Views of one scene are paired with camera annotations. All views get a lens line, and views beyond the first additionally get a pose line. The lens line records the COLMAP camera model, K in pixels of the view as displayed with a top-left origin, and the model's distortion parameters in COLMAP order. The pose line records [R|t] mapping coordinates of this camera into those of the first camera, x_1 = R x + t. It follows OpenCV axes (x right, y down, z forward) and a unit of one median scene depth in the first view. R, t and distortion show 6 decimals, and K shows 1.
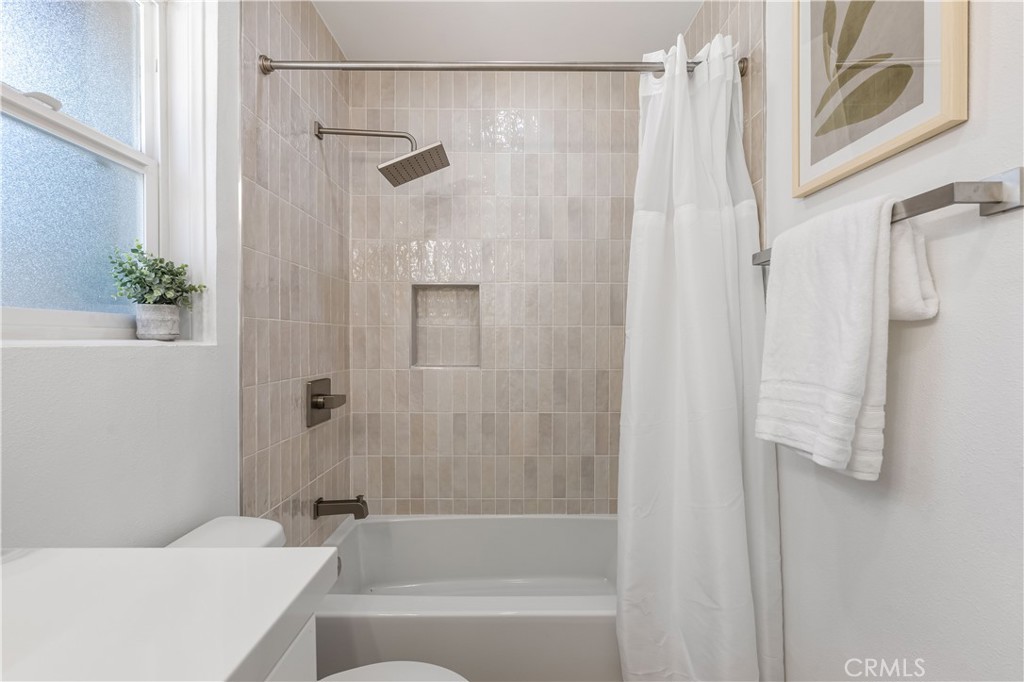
lens RADIAL K [[455.5, 0, 515.2], [0, 455.5, 340.9], [0, 0, 1]] dist [0.001243, 0.000621]
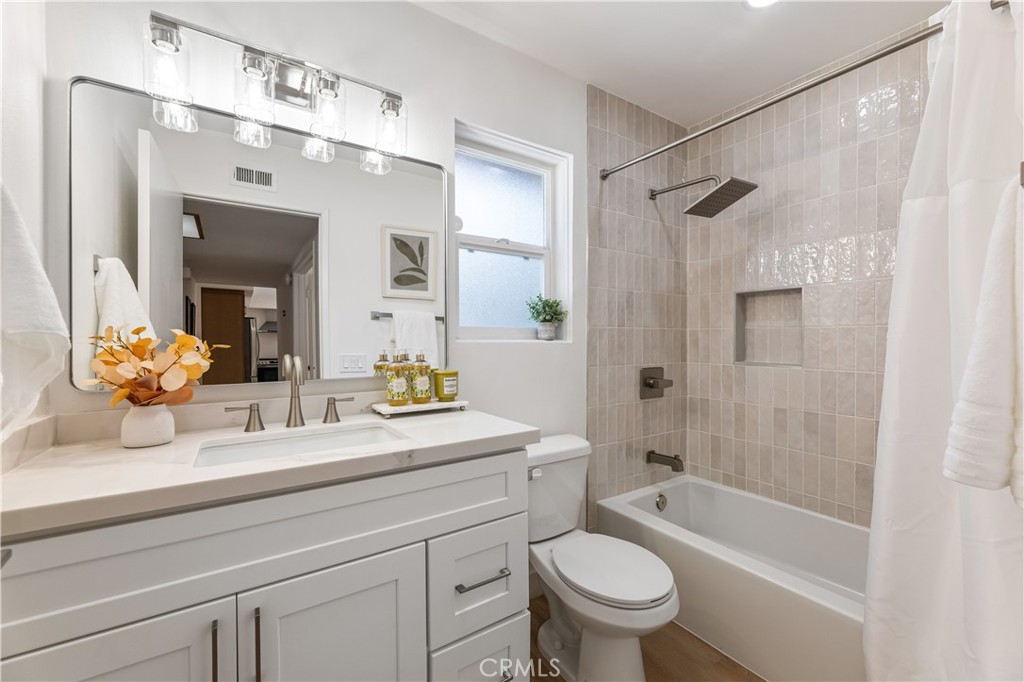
lens RADIAL K [[409.3, 0, 509.2], [0, 409.3, 340.5], [0, 0, 1]] dist [0.000418, 0.000649]
pose [[0.556891, 0.004435, -0.830574, 0.376447], [-0.004493, 0.999987, 0.002327, -0.000993], [0.830574, 0.002436, 0.556903, -0.089377]]
